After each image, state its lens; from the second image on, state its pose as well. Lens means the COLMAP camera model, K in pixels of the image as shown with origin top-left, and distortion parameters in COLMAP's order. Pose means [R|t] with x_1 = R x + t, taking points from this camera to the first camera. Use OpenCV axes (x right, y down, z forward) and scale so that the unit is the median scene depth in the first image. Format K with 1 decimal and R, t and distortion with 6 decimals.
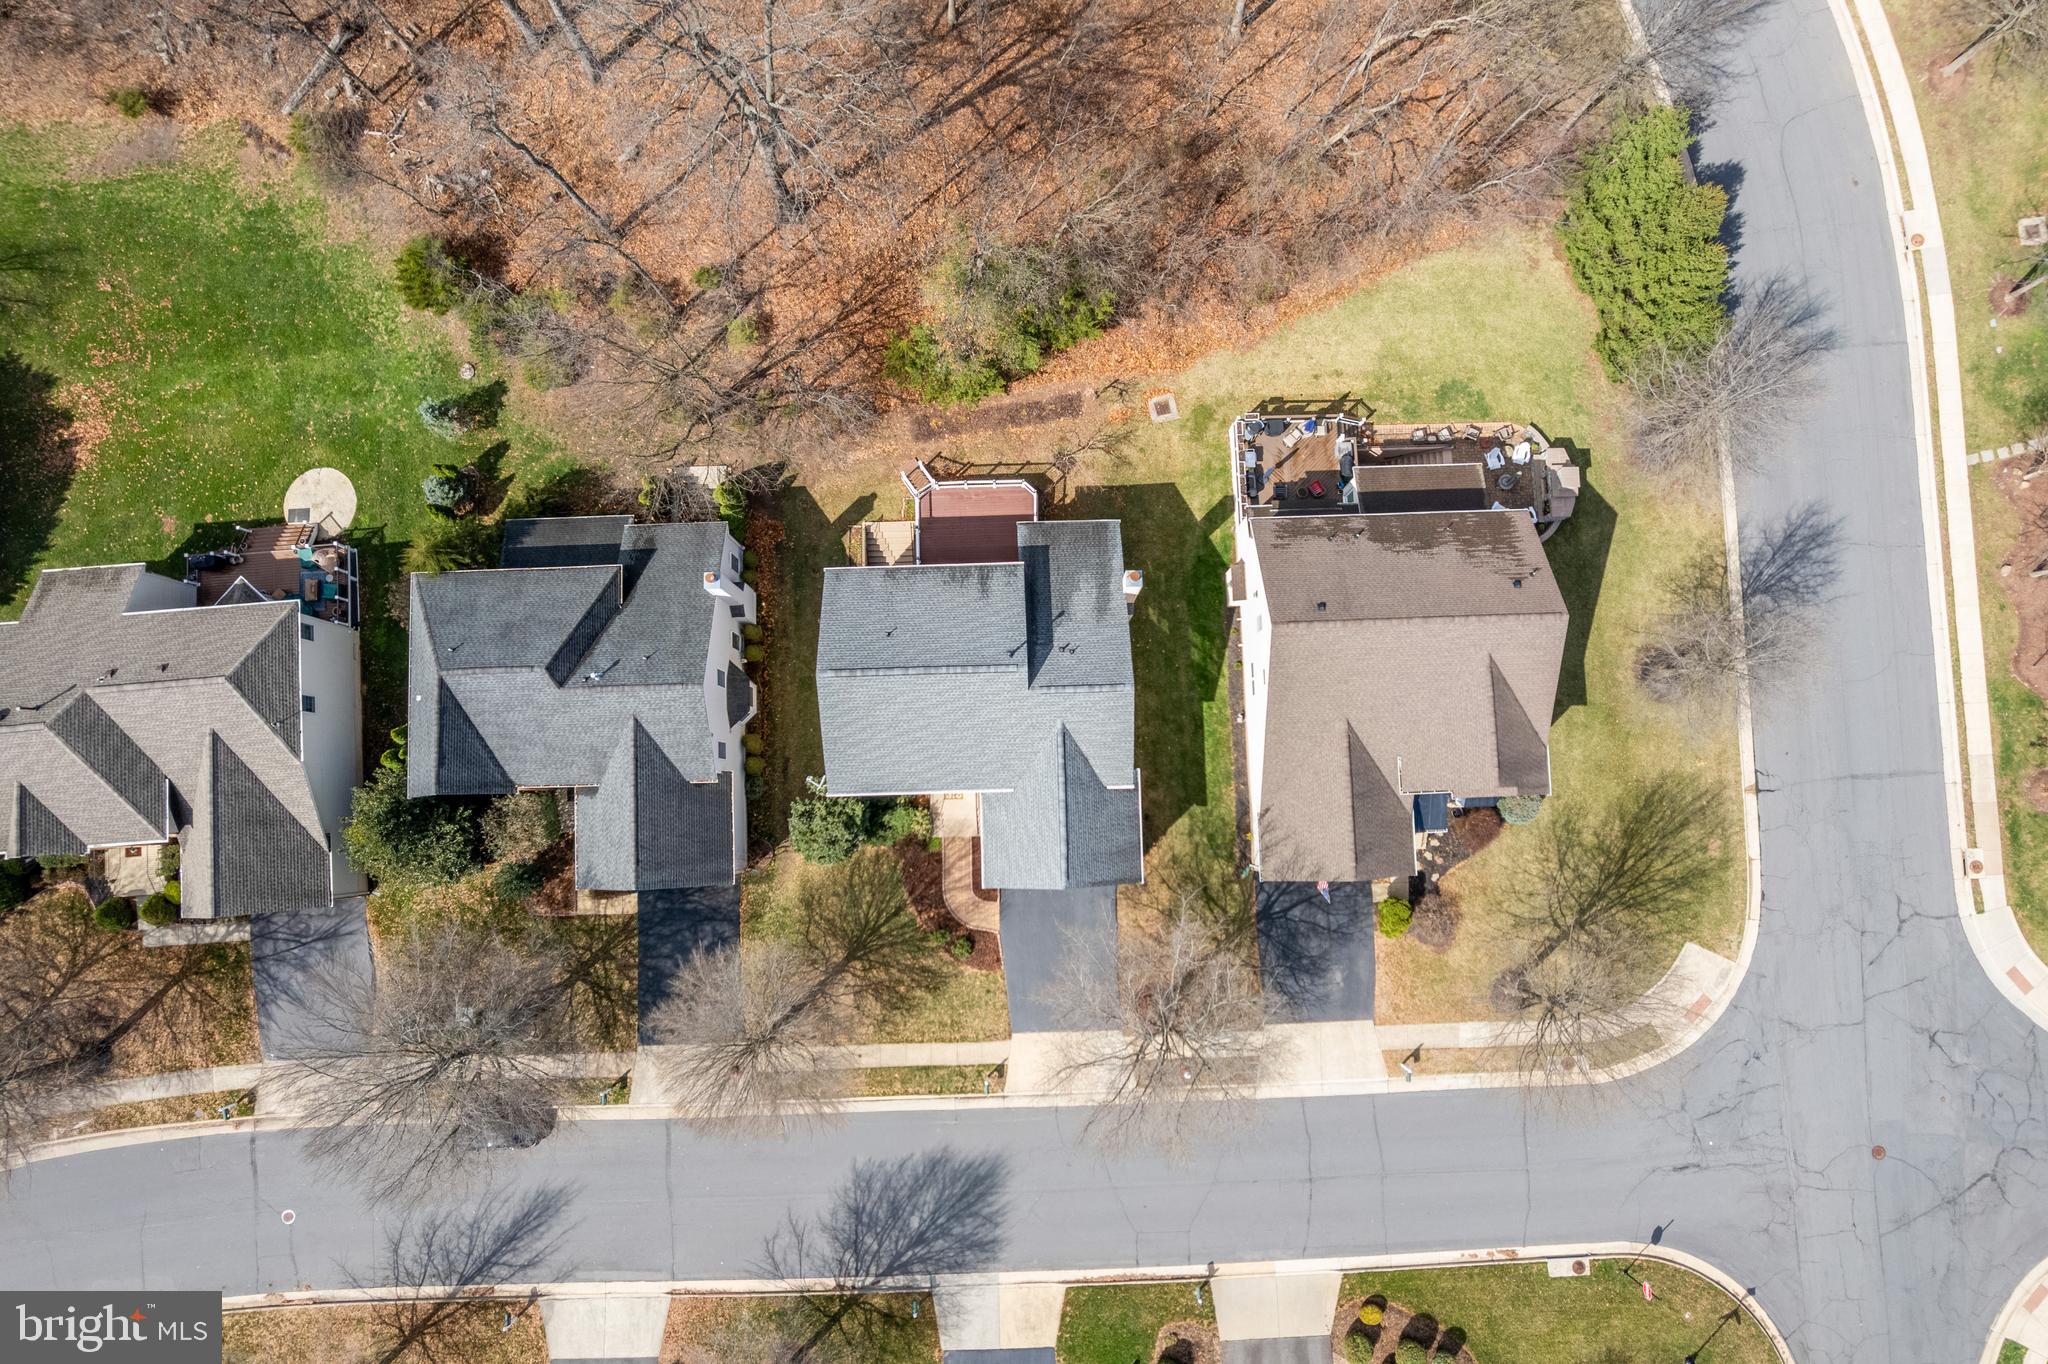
lens RADIAL K [[1306.3, 0, 1024.0], [0, 1306.3, 682.0], [0, 0, 1]] dist [-0.003312, 0.003519]
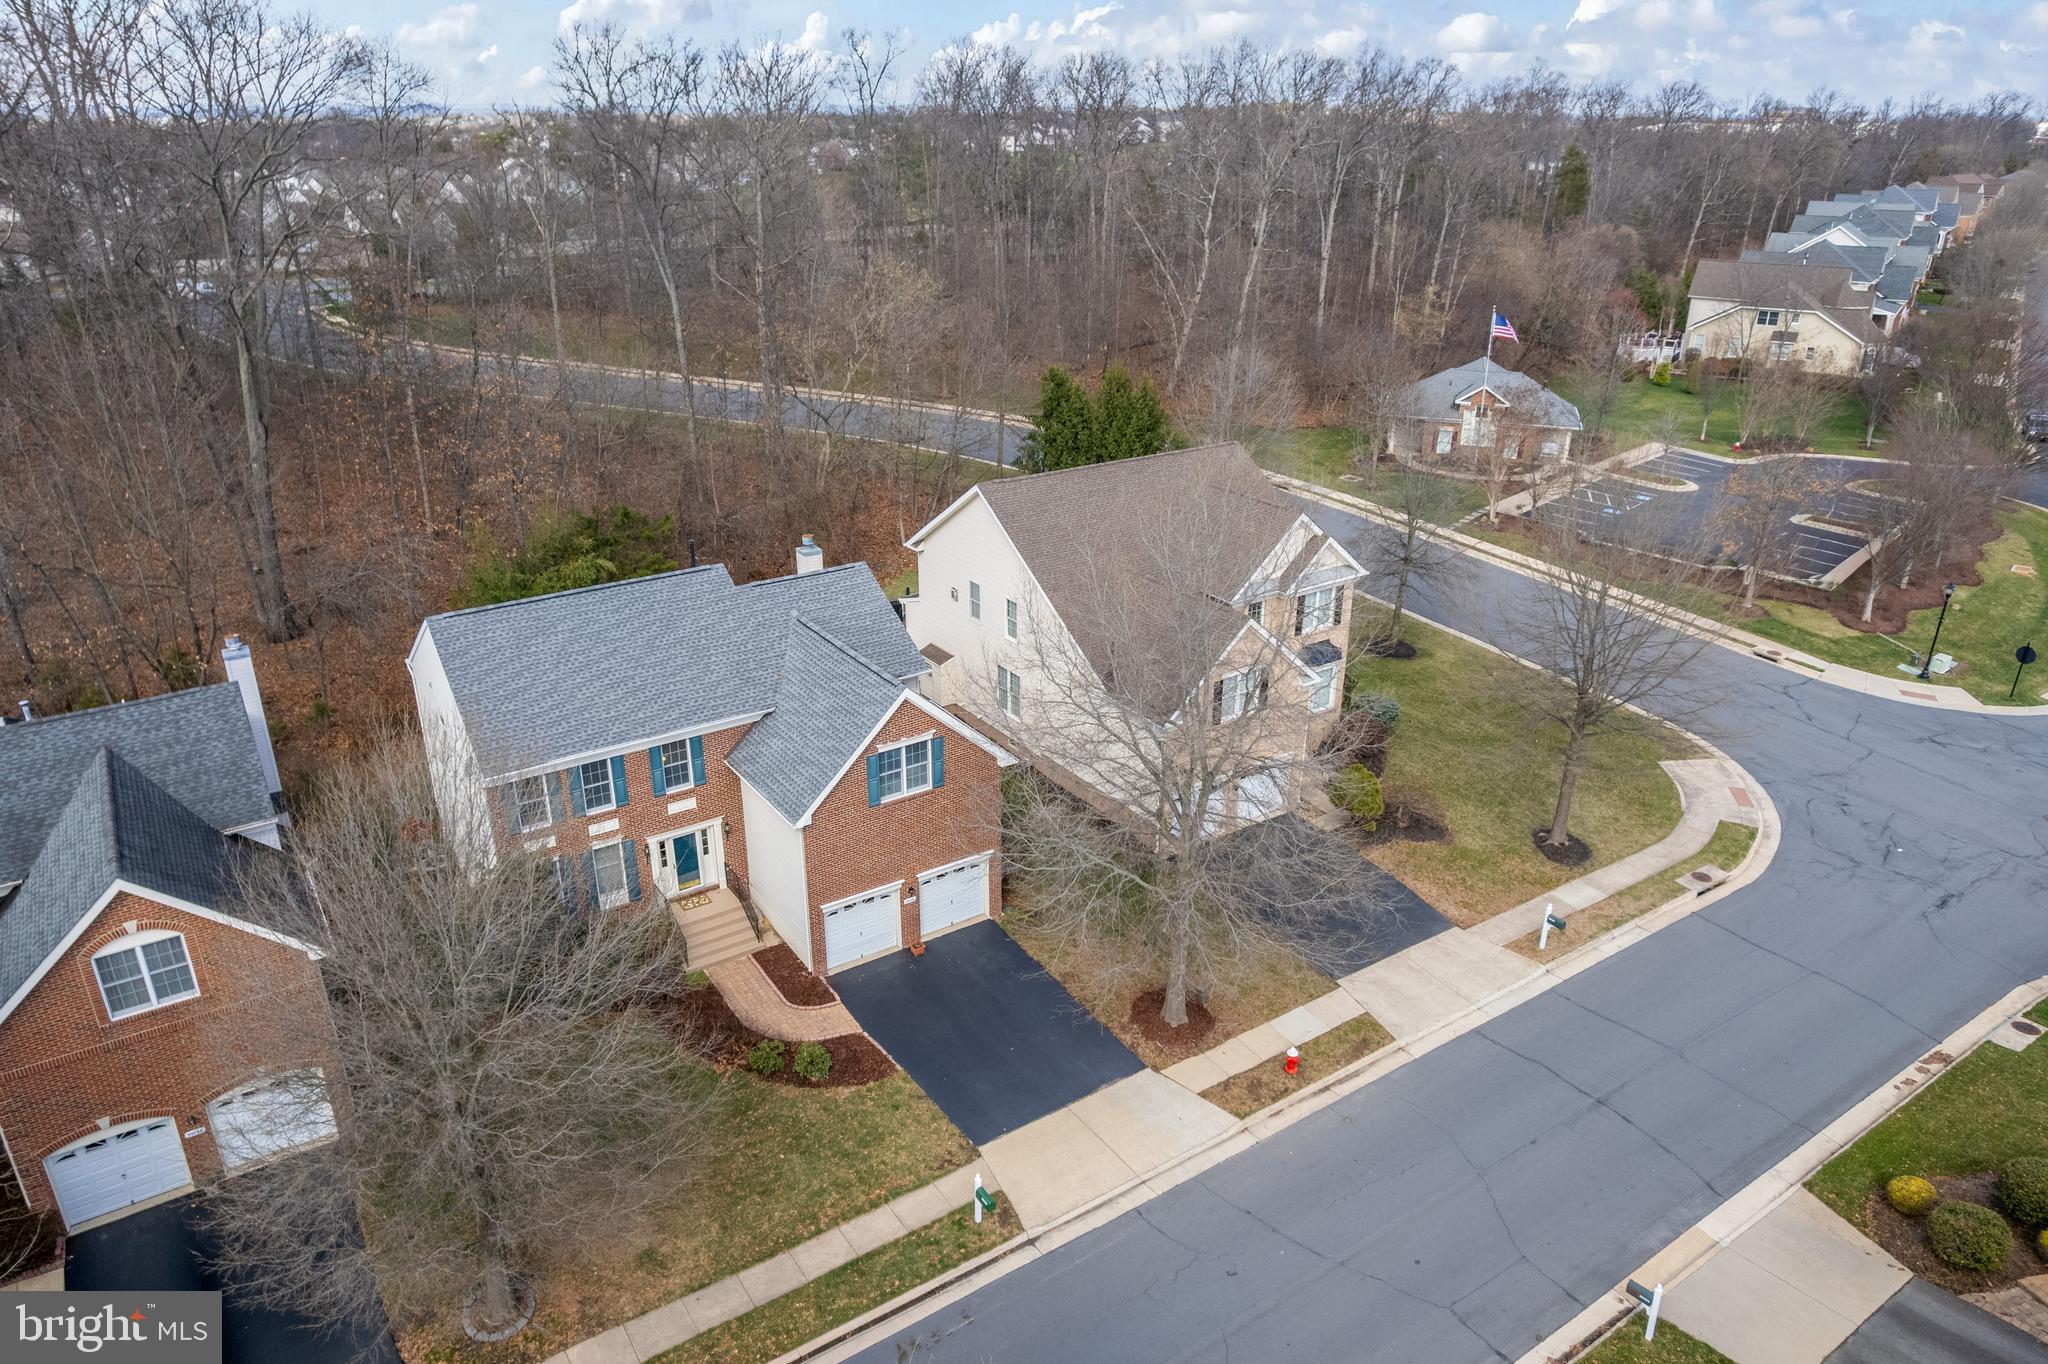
lens RADIAL K [[1363.0, 0, 1024.0], [0, 1363.0, 682.0], [0, 0, 1]] dist [-0.093066, 0.093781]
pose [[0.848685, -0.208116, 0.486232, -0.206307], [0.527153, 0.407483, -0.745699, 0.586774], [-0.042940, 0.889182, 0.455534, 0.606202]]
